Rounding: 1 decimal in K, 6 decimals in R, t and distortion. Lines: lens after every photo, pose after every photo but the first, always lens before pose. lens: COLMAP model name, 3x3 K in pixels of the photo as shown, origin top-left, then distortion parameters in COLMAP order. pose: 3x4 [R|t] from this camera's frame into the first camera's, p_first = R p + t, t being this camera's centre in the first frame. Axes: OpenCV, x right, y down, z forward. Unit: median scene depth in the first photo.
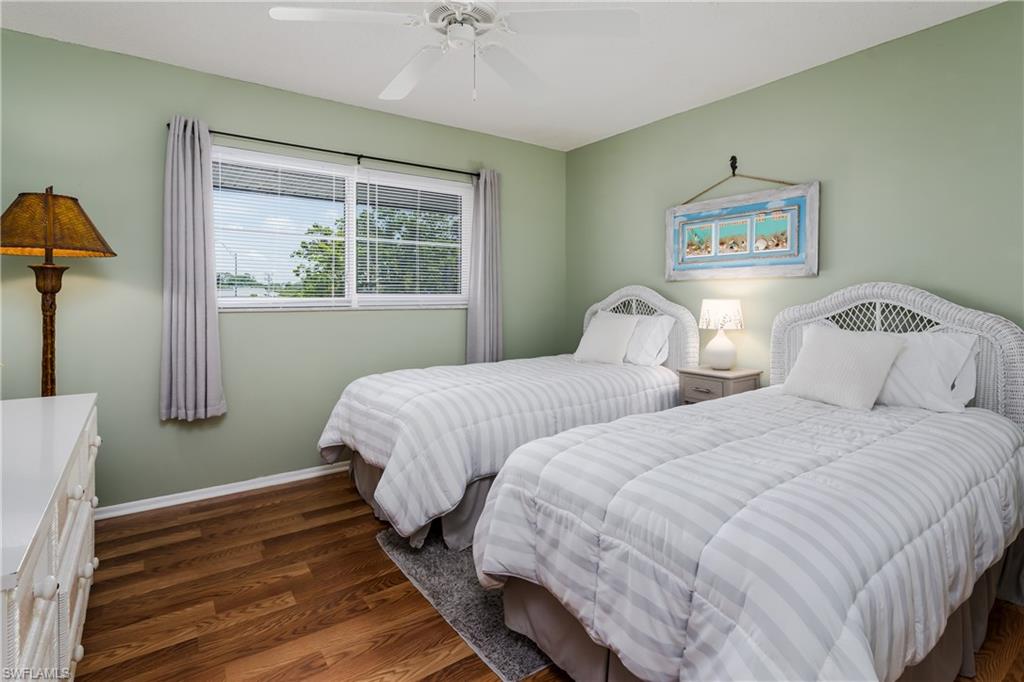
lens RADIAL K [[508.4, 0, 514.7], [0, 508.4, 307.8], [0, 0, 1]] dist [0.002328, 0.000140]
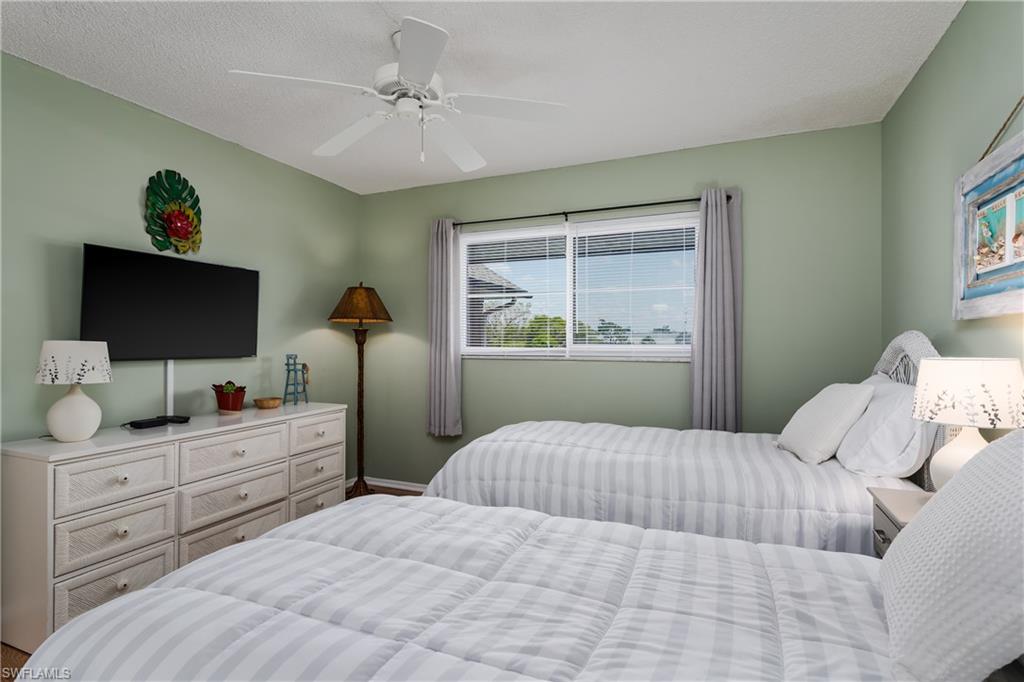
lens RADIAL K [[509.8, 0, 511.1], [0, 509.8, 343.6], [0, 0, 1]] dist [-0.000181, -0.000150]
pose [[0.518892, 0.001825, -0.854838, 0.611487], [-0.019299, 0.999768, -0.009580, -0.019139], [0.854622, 0.021468, 0.518807, 0.413382]]
